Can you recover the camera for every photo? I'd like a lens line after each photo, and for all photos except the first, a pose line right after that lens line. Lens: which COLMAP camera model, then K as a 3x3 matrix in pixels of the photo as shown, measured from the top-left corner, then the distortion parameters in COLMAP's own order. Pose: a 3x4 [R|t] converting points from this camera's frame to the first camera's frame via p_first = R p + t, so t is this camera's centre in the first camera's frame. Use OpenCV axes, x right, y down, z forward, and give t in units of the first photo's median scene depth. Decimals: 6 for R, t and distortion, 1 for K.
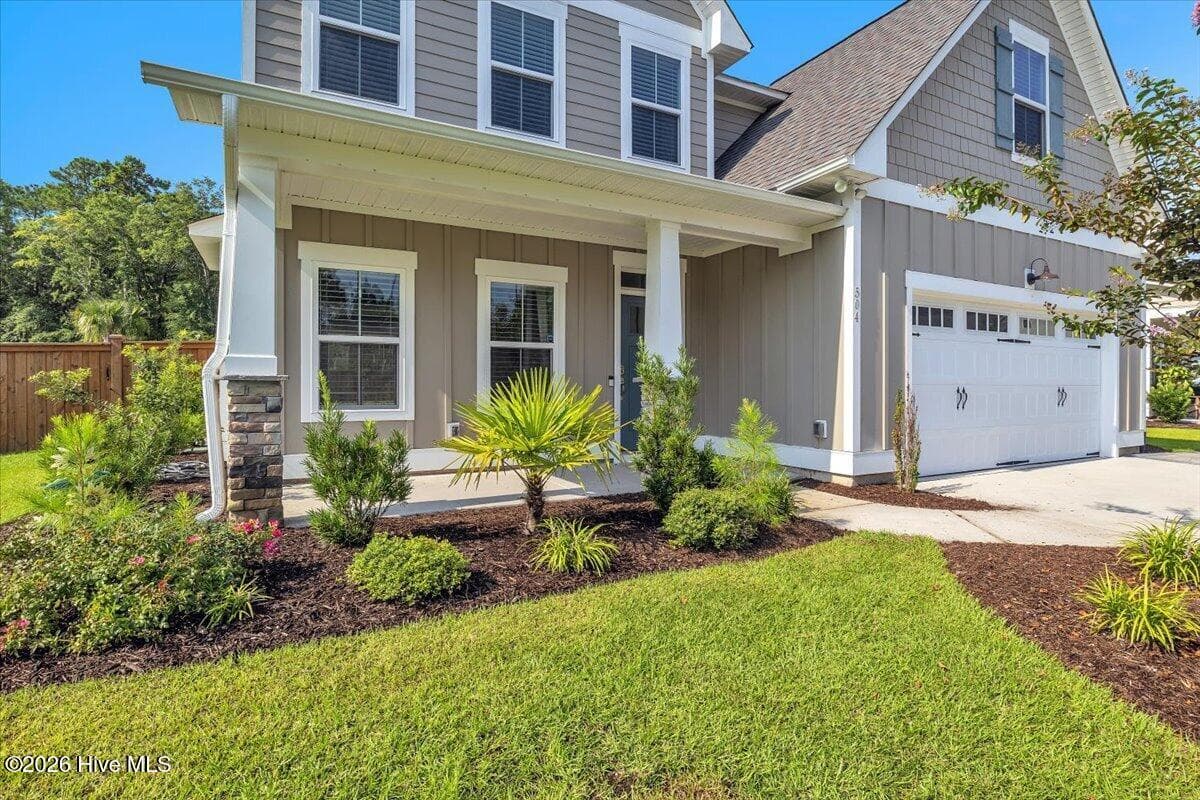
lens RADIAL K [[599.9, 0, 601.4], [0, 599.9, 388.4], [0, 0, 1]] dist [-0.002596, -0.009141]
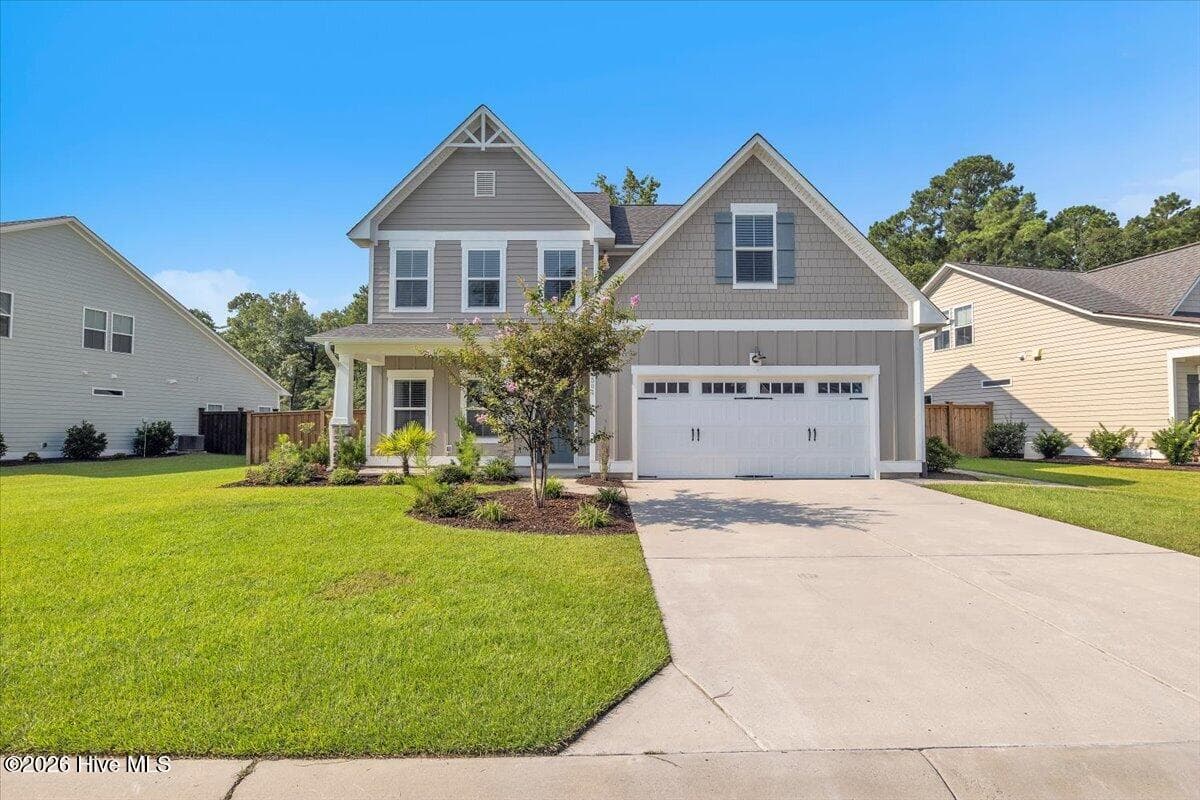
lens RADIAL K [[602.7, 0, 602.3], [0, 602.7, 410.2], [0, 0, 1]] dist [-0.009607, 0.000676]
pose [[0.883135, -0.018797, -0.468743, 1.158434], [-0.001099, 0.999111, -0.042136, 0.019976], [0.469118, 0.037727, 0.882329, -0.622041]]
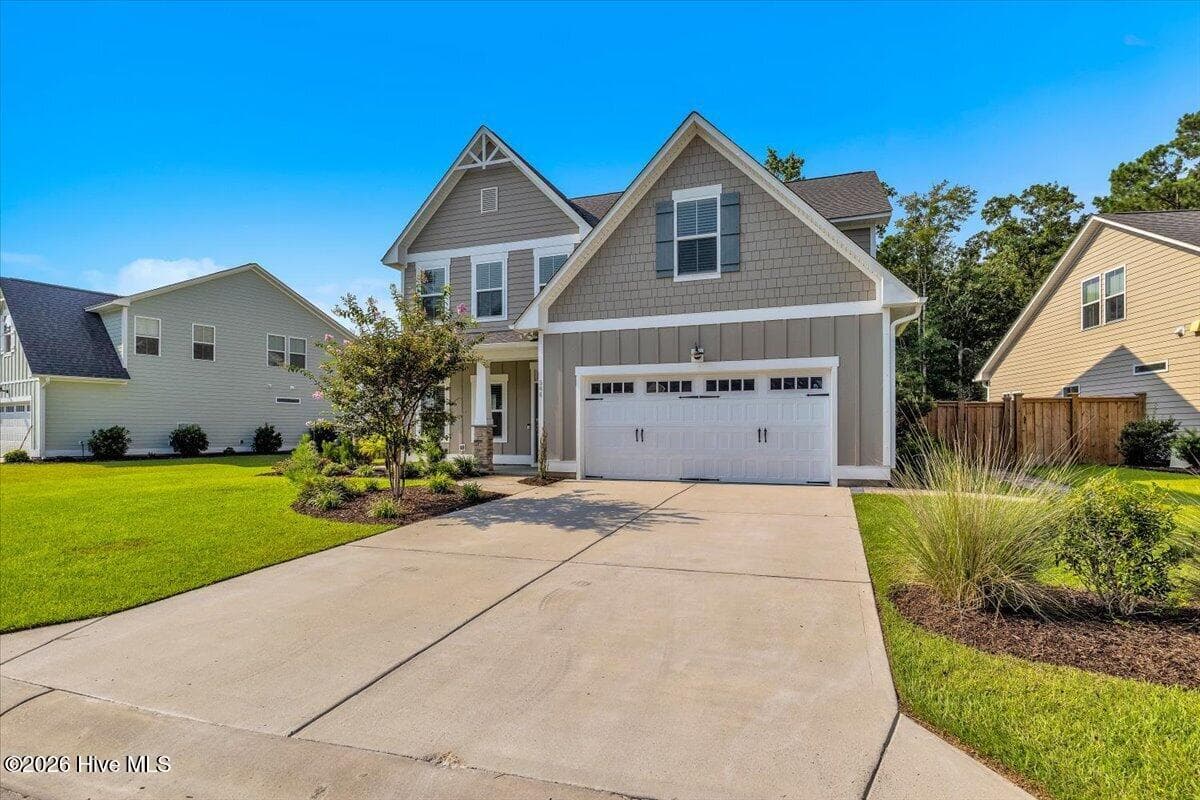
lens RADIAL K [[609.8, 0, 603.9], [0, 609.8, 432.0], [0, 0, 1]] dist [-0.007942, -0.000600]
pose [[0.662926, -0.000789, -0.748684, 1.784766], [-0.002888, 0.999989, -0.003611, 0.014497], [0.748679, 0.004556, 0.662917, -0.189714]]
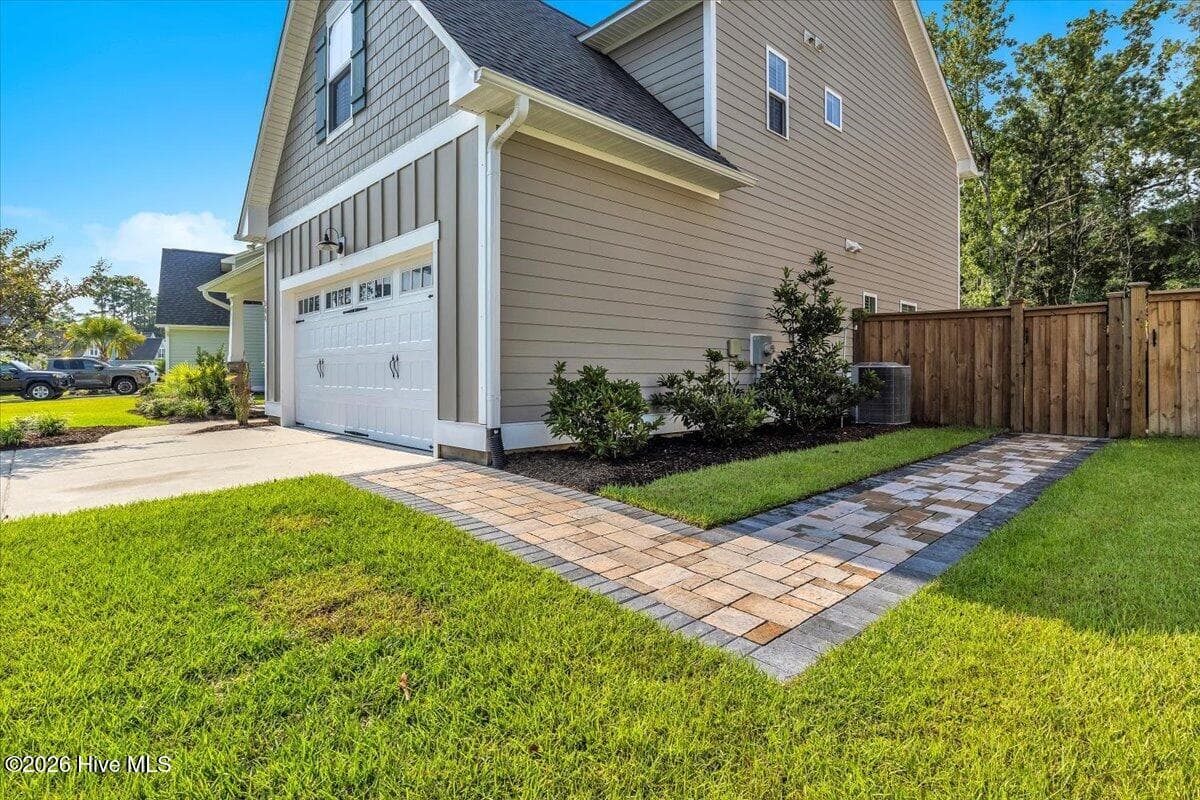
lens RADIAL K [[601.1, 0, 605.6], [0, 601.1, 371.2], [0, 0, 1]] dist [-0.010252, -0.000461]
pose [[0.272557, -0.005421, -0.962124, 1.886853], [-0.003916, 0.999970, -0.006744, 0.028797], [0.962132, 0.005606, 0.272527, 1.210571]]
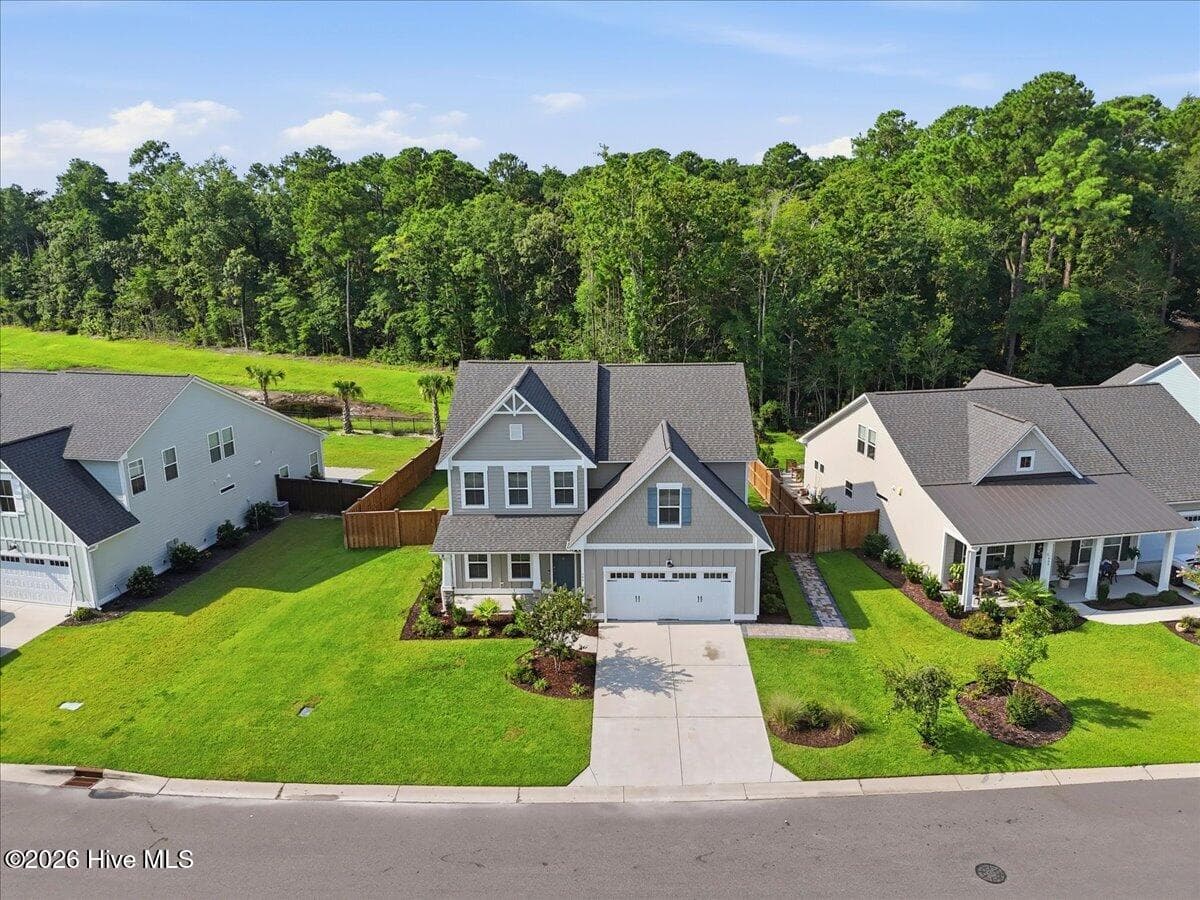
lens RADIAL K [[883.9, 0, 601.0], [0, 883.9, 442.2], [0, 0, 1]] dist [0.076289, -0.074392]
pose [[0.866753, 0.110260, -0.486398, 2.618611], [0.010411, 0.971044, 0.238675, -1.911718], [0.498630, -0.211936, 0.840507, -2.870670]]
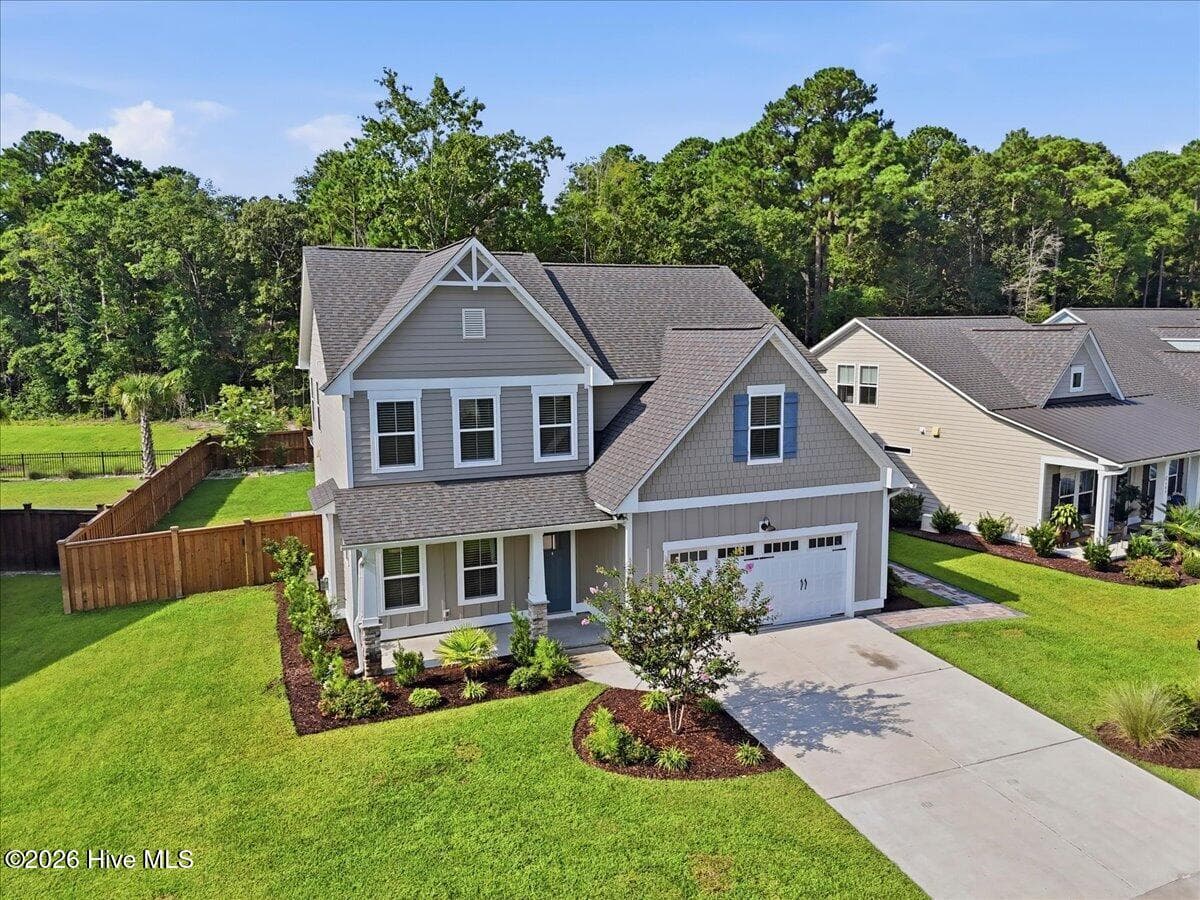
lens RADIAL K [[883.9, 0, 601.0], [0, 883.9, 442.2], [0, 0, 1]] dist [0.076289, -0.074392]
pose [[0.992669, 0.005066, -0.120762, 0.581713], [0.010280, 0.991963, 0.126114, -0.803472], [0.120430, -0.126431, 0.984638, -1.683885]]
